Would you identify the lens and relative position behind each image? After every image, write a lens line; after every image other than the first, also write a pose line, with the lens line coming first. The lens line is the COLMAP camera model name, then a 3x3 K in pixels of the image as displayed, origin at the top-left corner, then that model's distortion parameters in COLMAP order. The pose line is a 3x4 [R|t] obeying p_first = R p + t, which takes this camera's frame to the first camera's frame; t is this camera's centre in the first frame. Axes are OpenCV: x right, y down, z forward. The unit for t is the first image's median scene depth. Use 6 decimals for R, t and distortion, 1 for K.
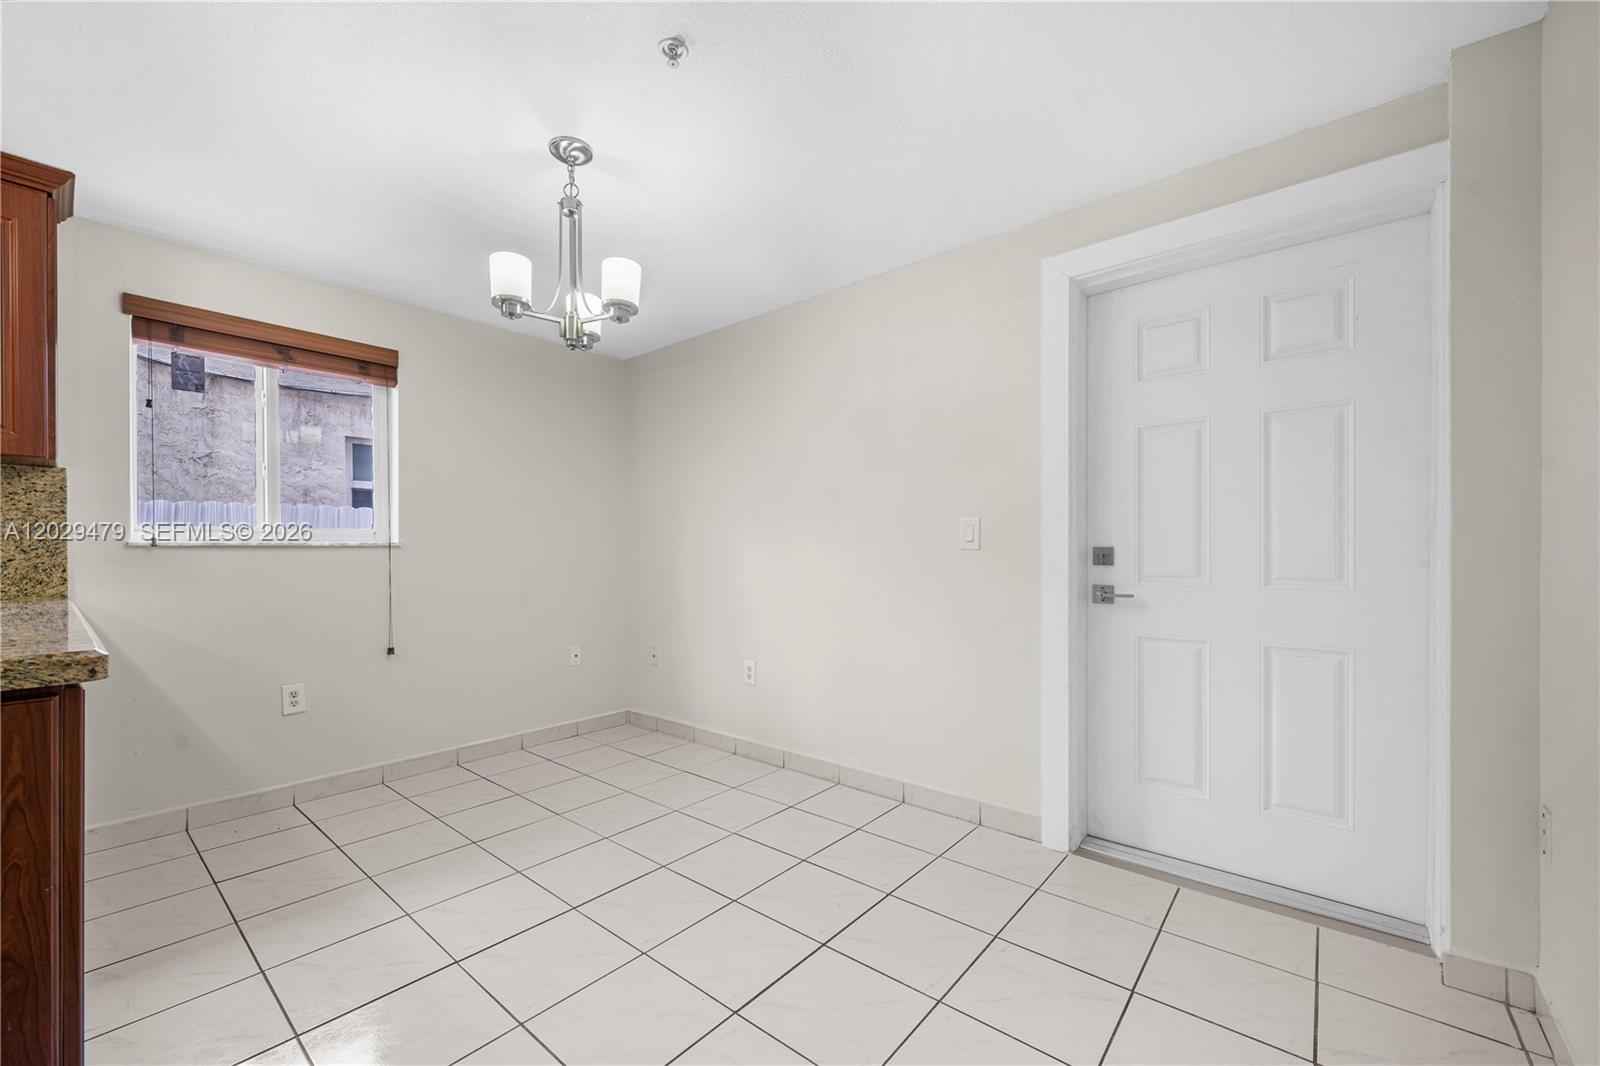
lens RADIAL K [[647.8, 0, 781.9], [0, 647.8, 553.0], [0, 0, 1]] dist [0.000996, -0.000190]
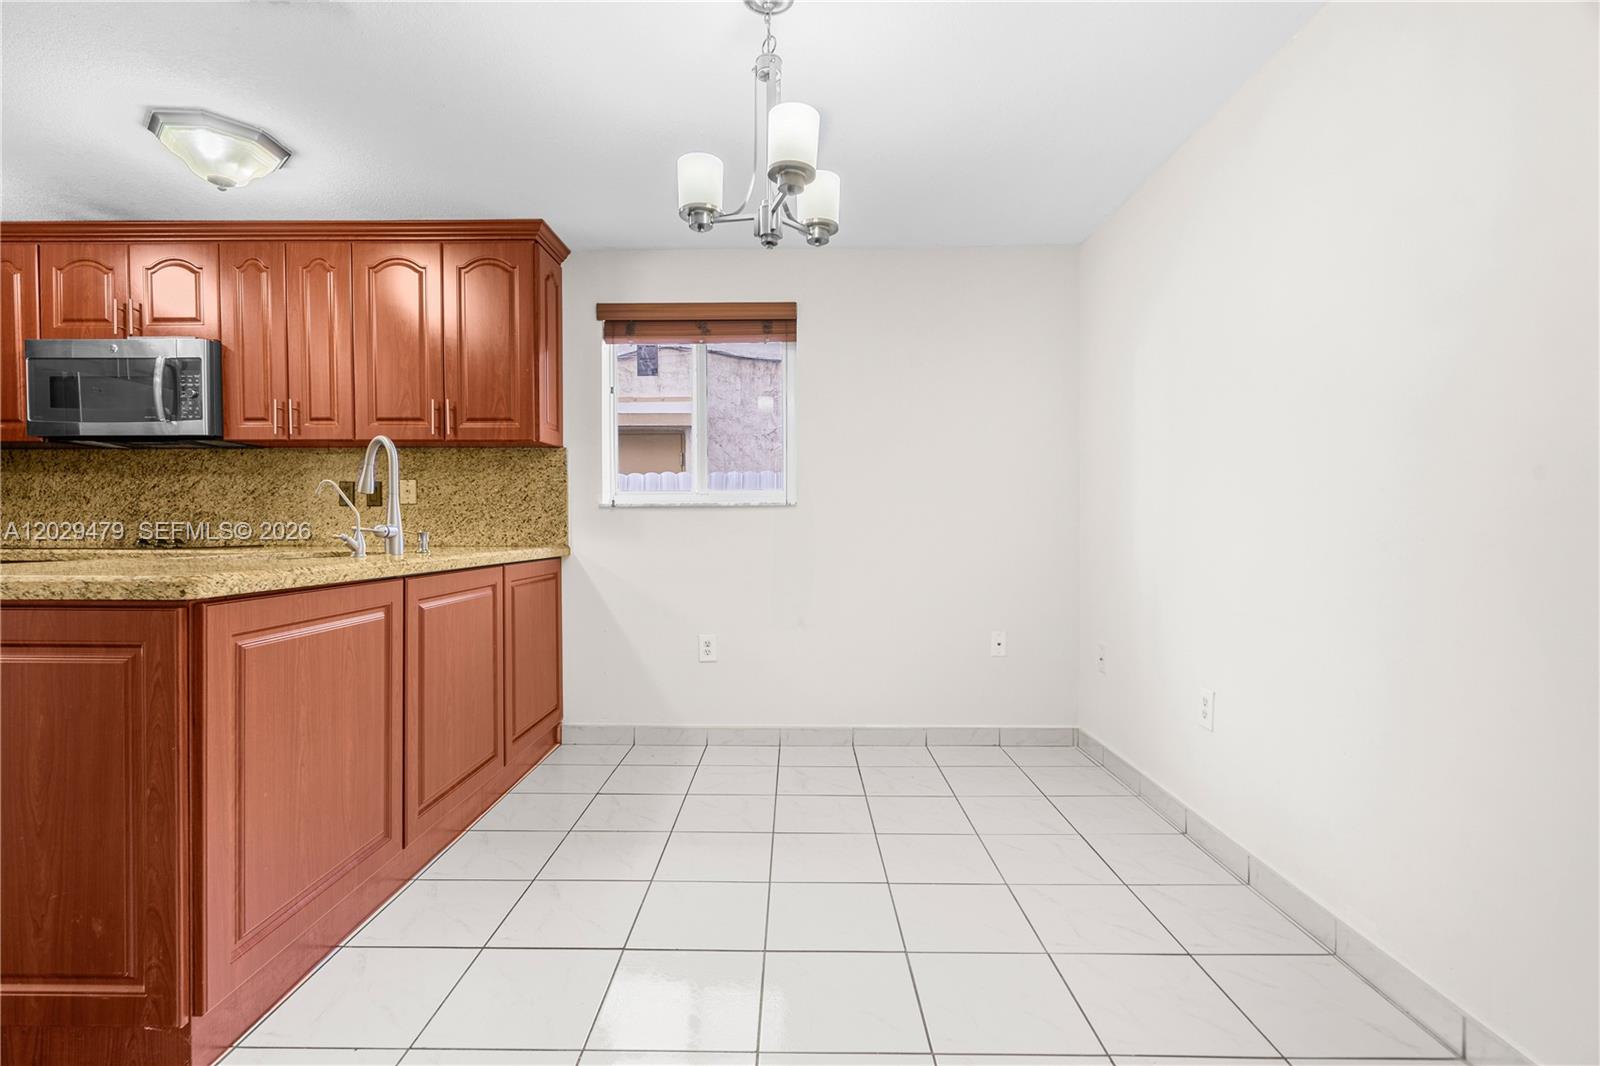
lens RADIAL K [[744.1, 0, 791.7], [0, 744.1, 531.8], [0, 0, 1]] dist [-0.004224, 0.003601]
pose [[0.641221, 0.013561, -0.767236, 0.296742], [-0.000979, 0.999857, 0.016854, 0.011507], [0.767356, -0.010056, 0.641143, 0.331176]]
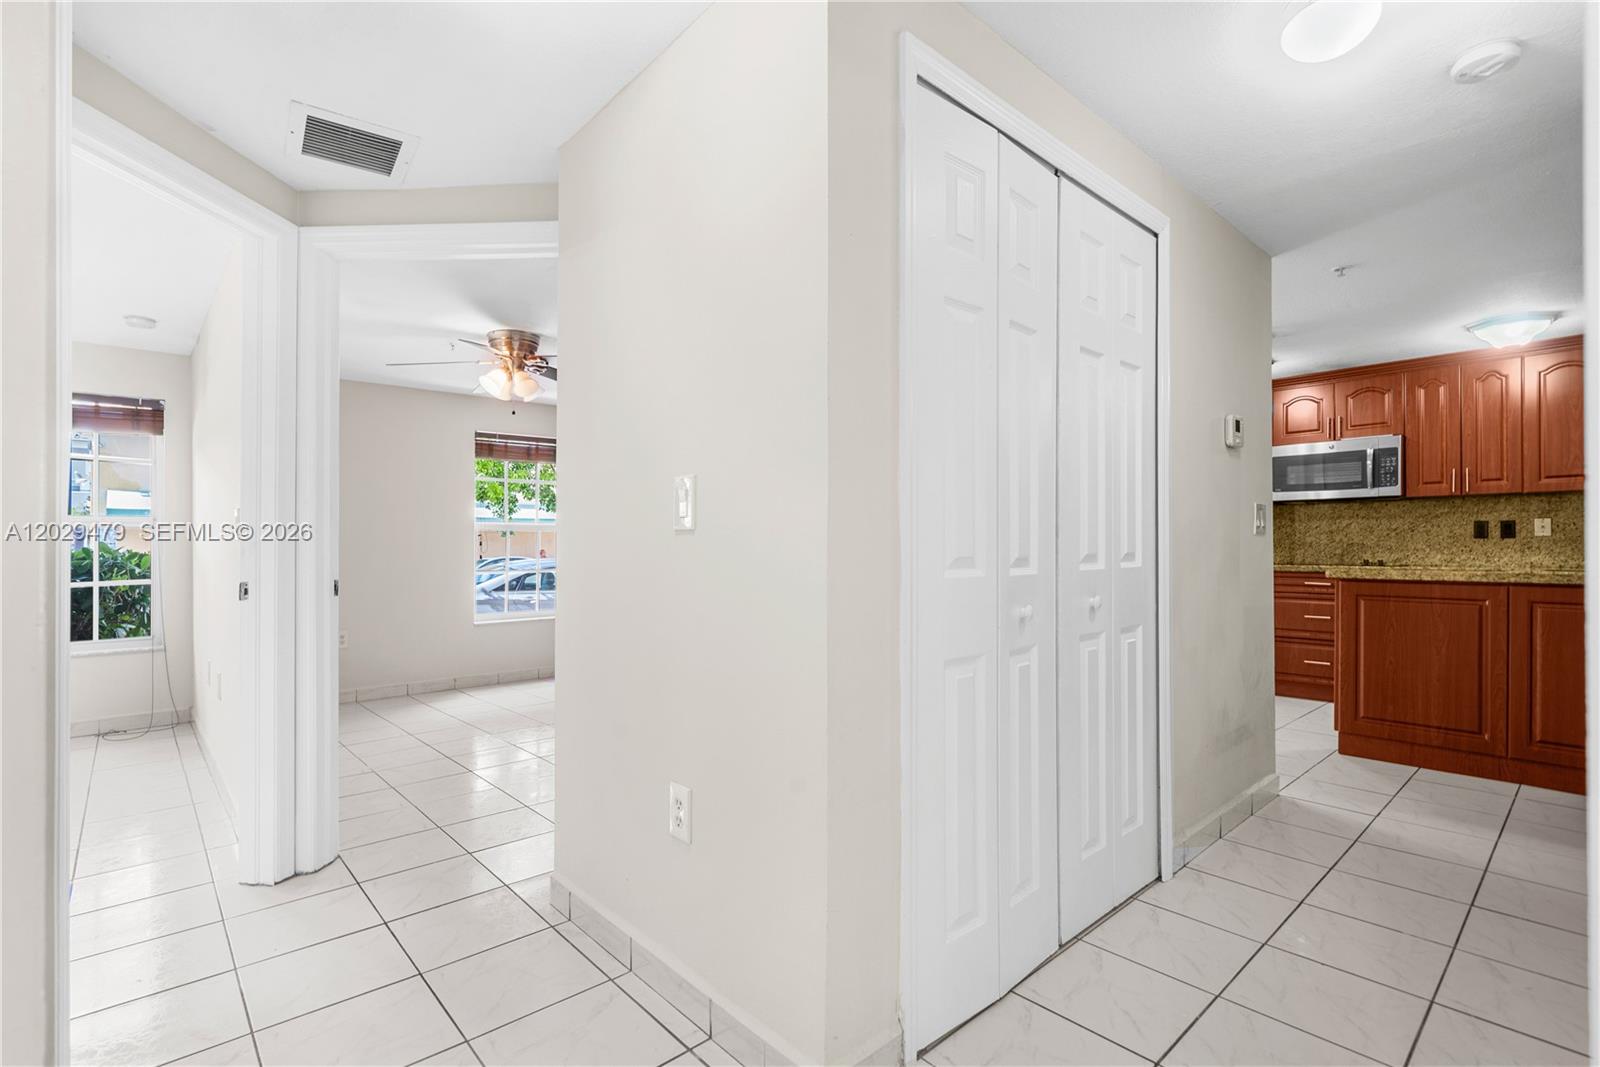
lens RADIAL K [[744.1, 0, 806.5], [0, 744.1, 550.6], [0, 0, 1]] dist [-0.004224, 0.003601]
pose [[-0.114516, 0.008498, -0.993385, 0.821759], [0.005662, 0.999953, 0.007902, -0.004481], [0.993405, -0.004720, -0.114558, -0.886348]]
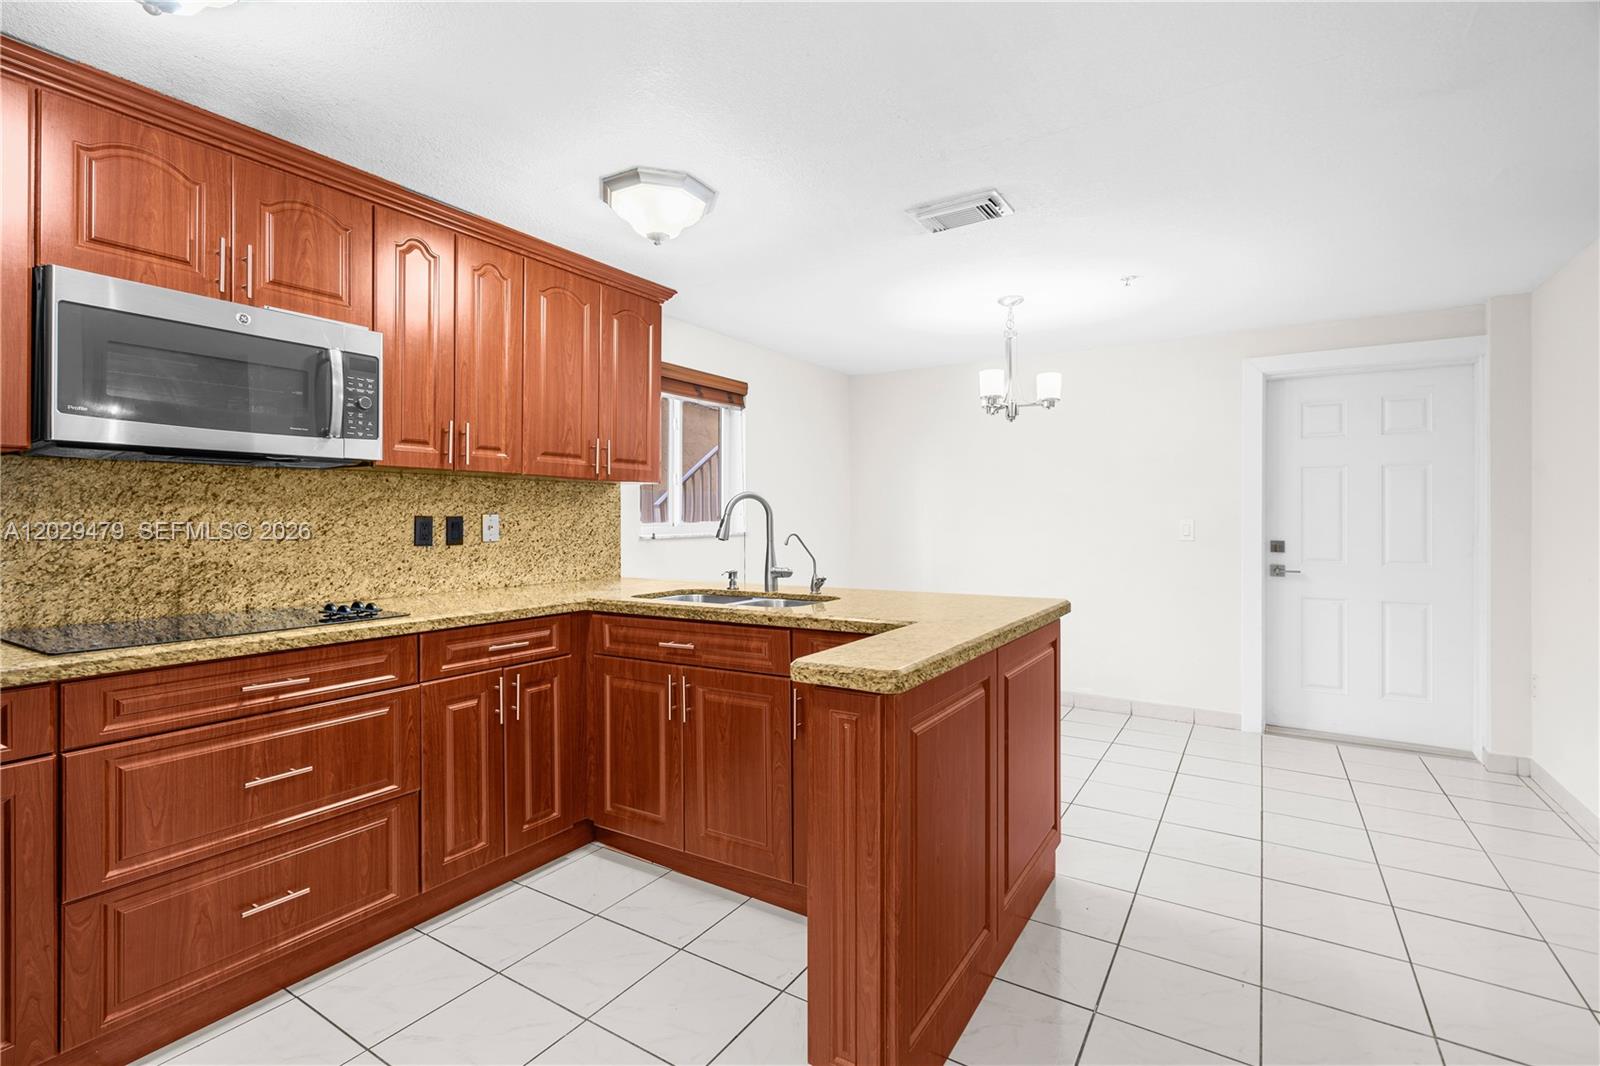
lens RADIAL K [[744.1, 0, 784.4], [0, 744.1, 510.8], [0, 0, 1]] dist [-0.004224, 0.003601]
pose [[0.990256, 0.006296, 0.139114, -0.844872], [-0.005533, 0.999967, -0.005871, -0.057957], [-0.139146, 0.005044, 0.990259, -0.560025]]
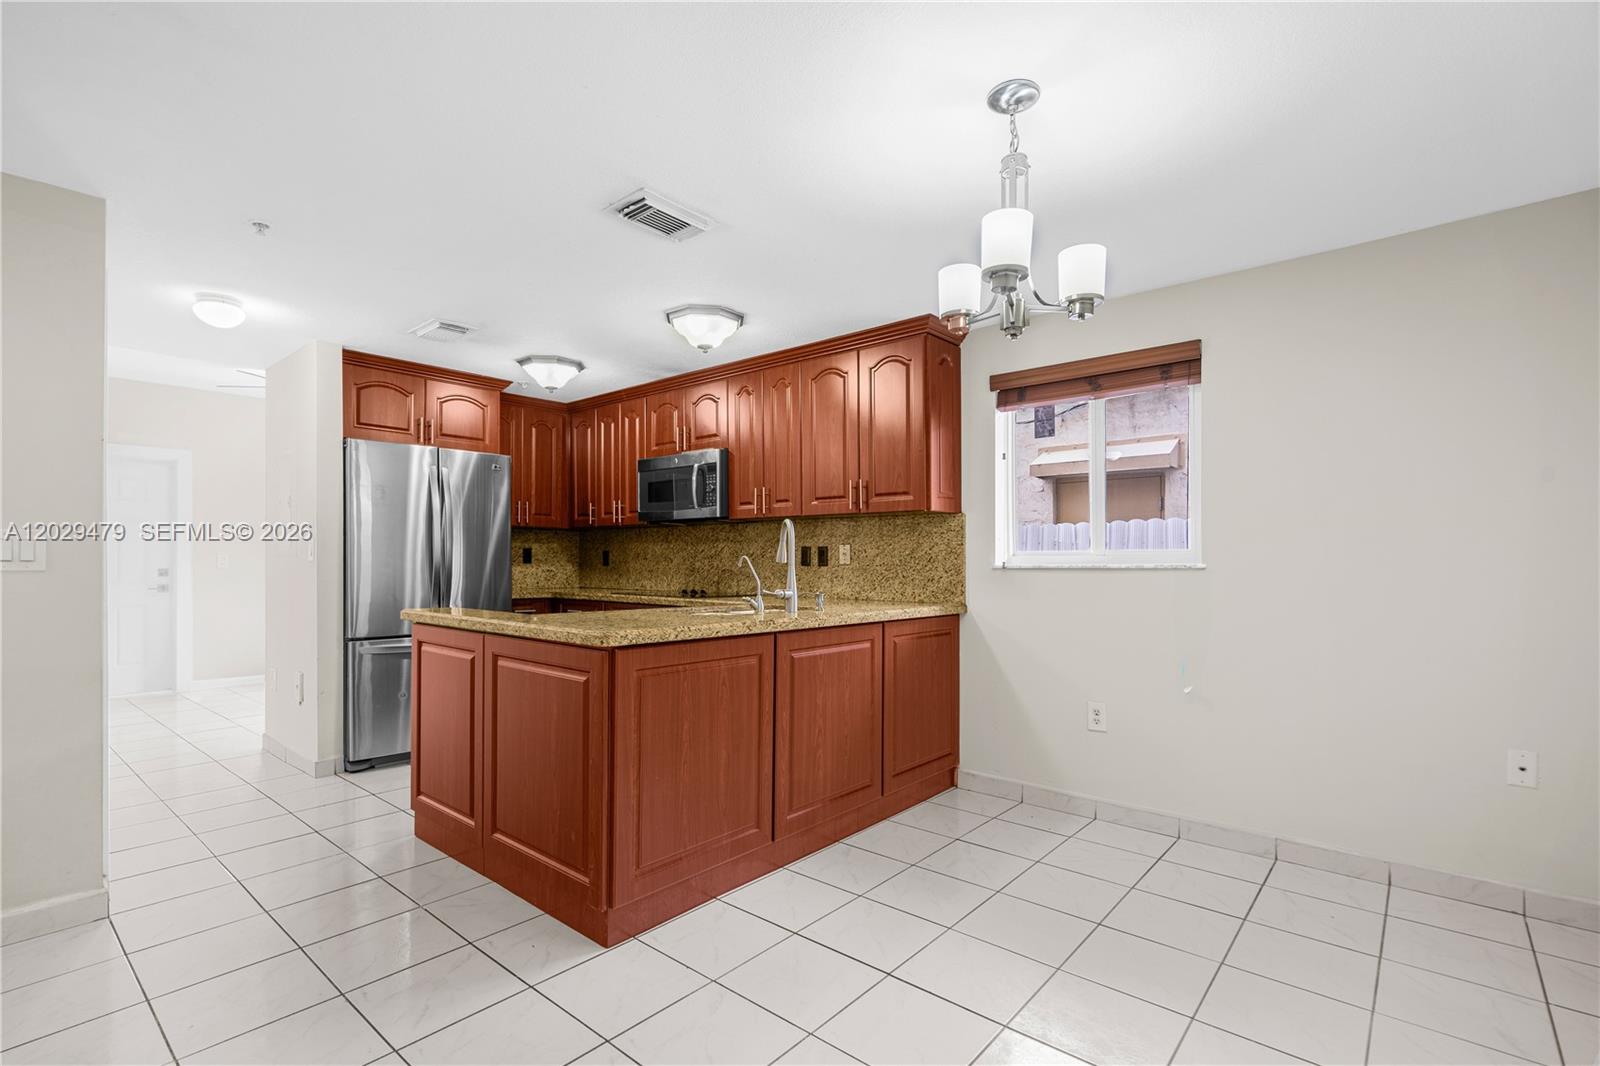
lens RADIAL K [[744.1, 0, 782.5], [0, 744.1, 556.3], [0, 0, 1]] dist [-0.004224, 0.003601]
pose [[-0.014160, -0.000312, -0.999900, 0.457437], [0.000519, 1.000000, -0.000320, -0.031380], [0.999900, -0.000523, -0.014159, 0.541335]]
